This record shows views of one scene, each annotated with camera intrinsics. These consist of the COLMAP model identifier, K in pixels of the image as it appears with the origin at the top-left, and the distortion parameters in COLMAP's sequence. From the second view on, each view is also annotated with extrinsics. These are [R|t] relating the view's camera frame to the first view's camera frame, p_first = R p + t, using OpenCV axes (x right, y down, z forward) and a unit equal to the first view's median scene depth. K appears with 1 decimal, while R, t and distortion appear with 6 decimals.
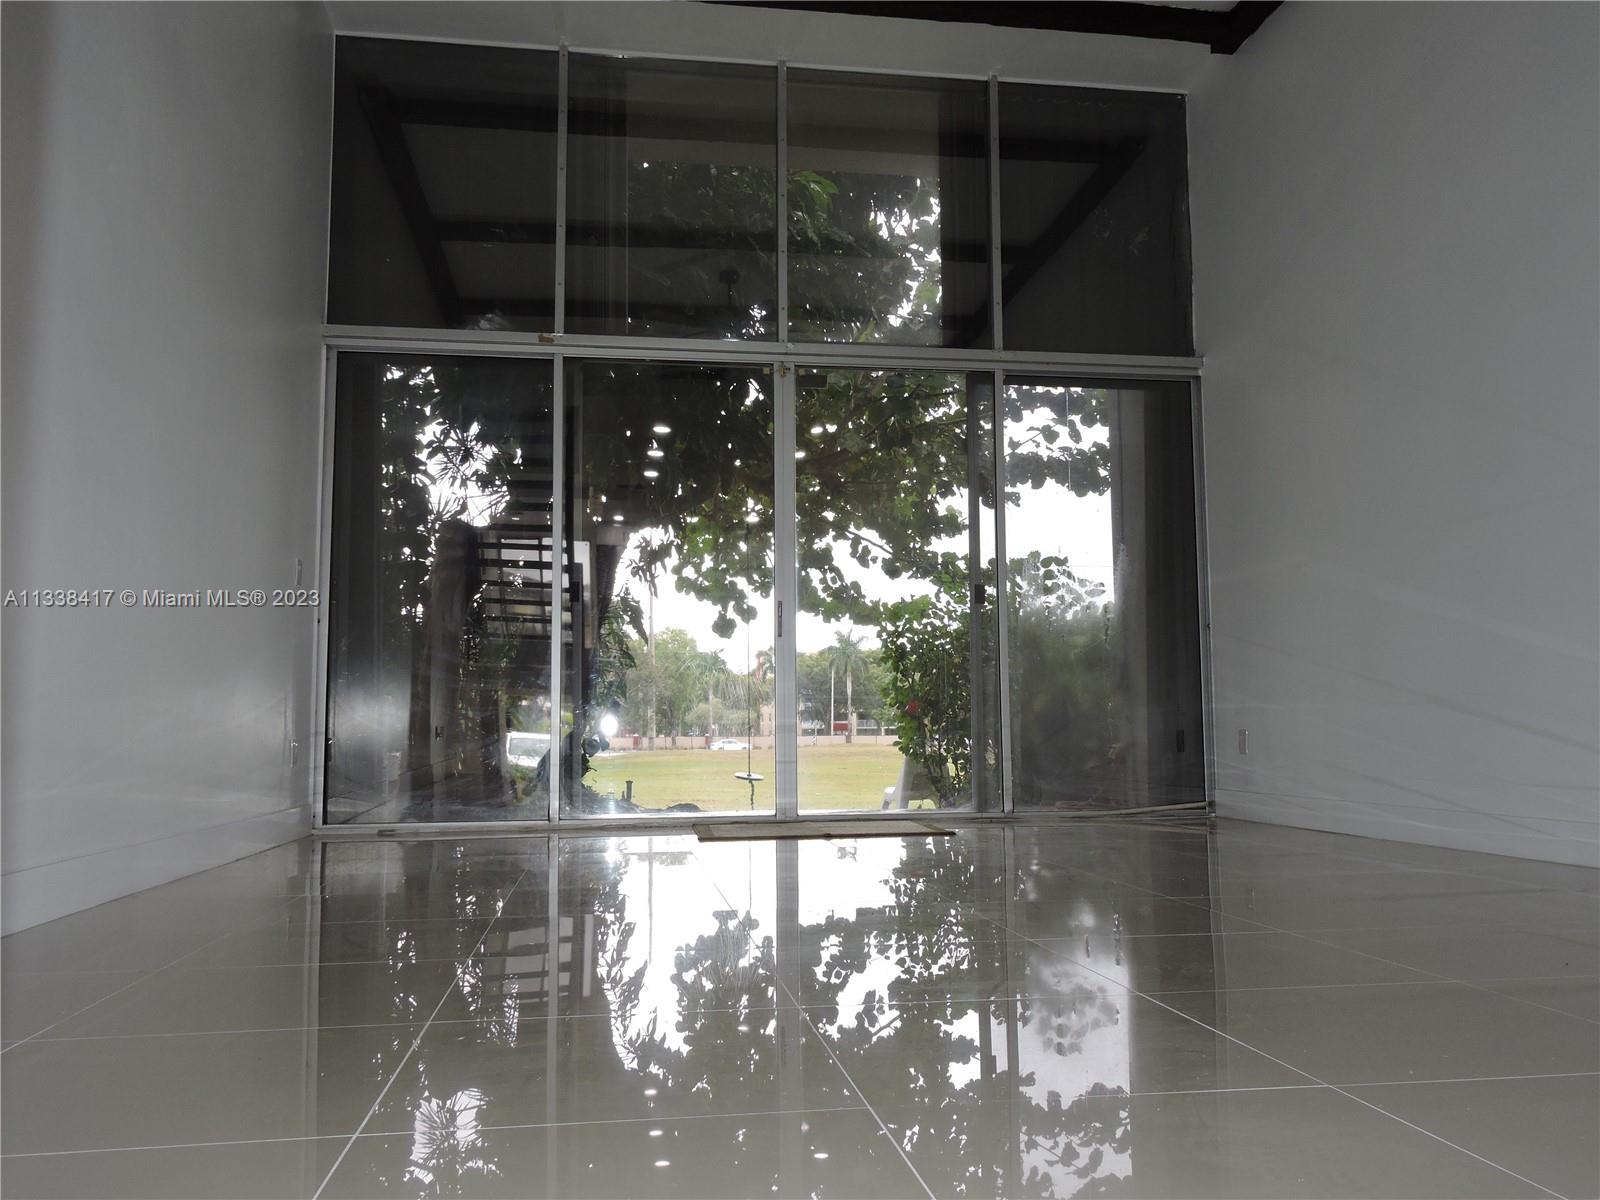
lens RADIAL K [[1294.5, 0, 800.0], [0, 1294.5, 600.0], [0, 0, 1]] dist [-0.165343, 0.001976]
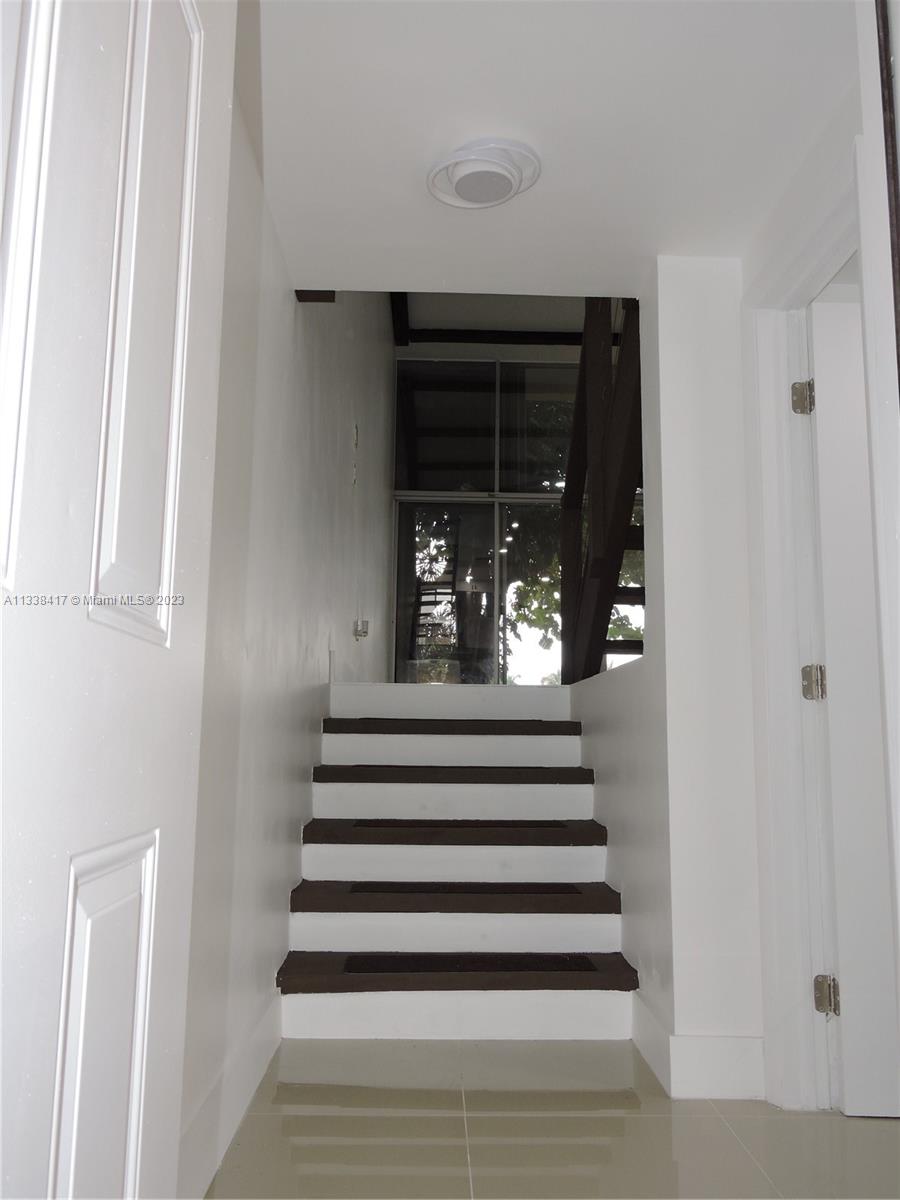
lens RADIAL K [[970.9, 0, 450.0], [0, 970.9, 600.0], [0, 0, 1]] dist [-0.165343, 0.001976]
pose [[0.991572, -0.006928, -0.129369, -0.021631], [0.001679, 0.999172, -0.040644, 0.017021], [0.129544, 0.040085, 0.990763, -0.254699]]
